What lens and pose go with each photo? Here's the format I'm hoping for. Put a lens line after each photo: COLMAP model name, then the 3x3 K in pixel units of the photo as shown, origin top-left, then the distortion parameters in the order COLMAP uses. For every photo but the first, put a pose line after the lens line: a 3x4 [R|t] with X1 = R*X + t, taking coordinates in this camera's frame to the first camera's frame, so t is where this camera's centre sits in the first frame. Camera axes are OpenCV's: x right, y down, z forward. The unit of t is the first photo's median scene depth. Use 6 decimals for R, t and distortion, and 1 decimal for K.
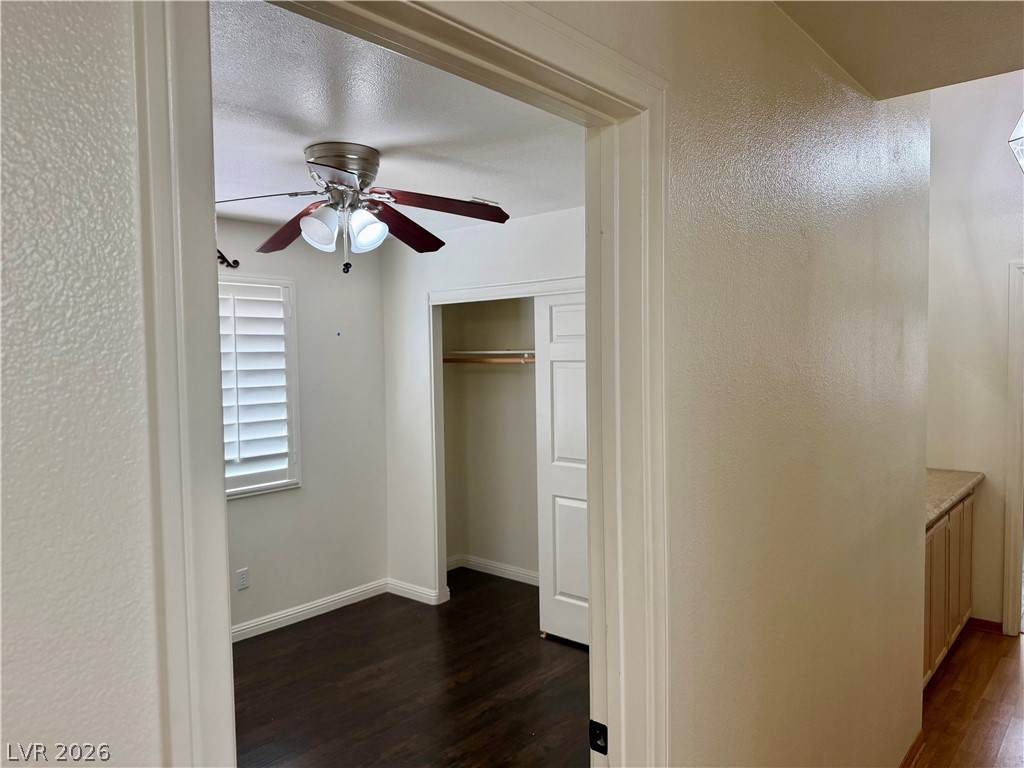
lens RADIAL K [[712.2, 0, 505.3], [0, 712.2, 383.3], [0, 0, 1]] dist [0.003062, -0.018270]
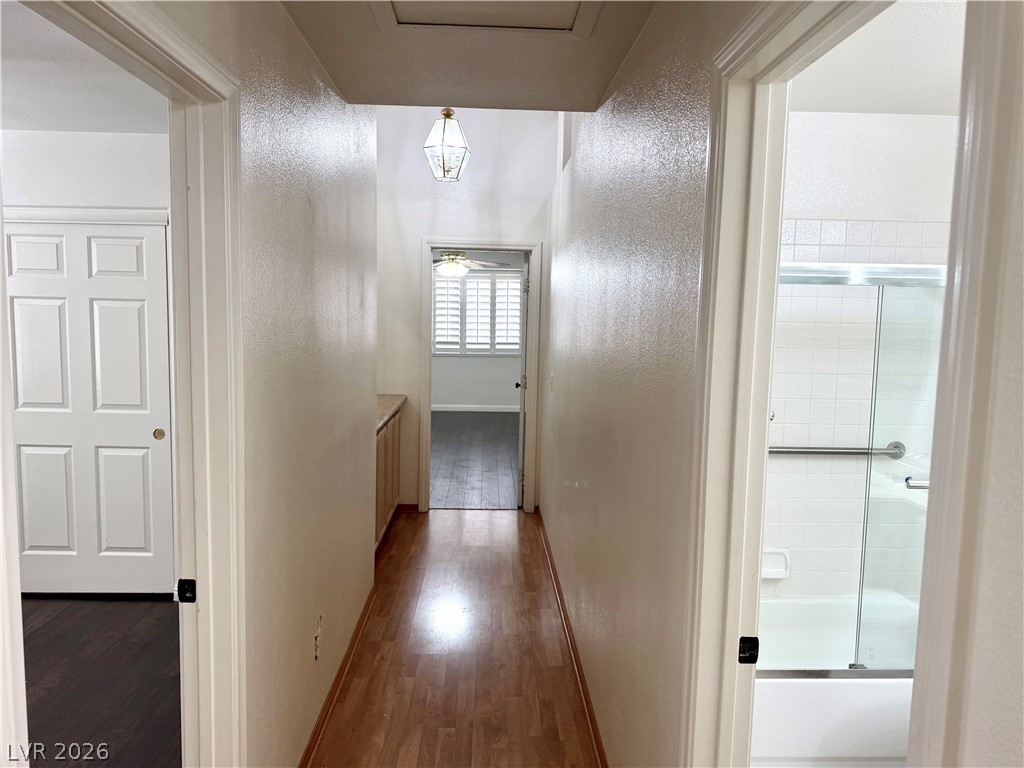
lens RADIAL K [[712.2, 0, 512.0], [0, 712.2, 385.8], [0, 0, 1]] dist [0.003062, -0.018270]
pose [[0.721996, -0.042377, 0.690598, -0.131072], [-0.008316, 0.997519, 0.069904, 0.015851], [-0.691847, -0.056214, 0.719852, -0.123965]]
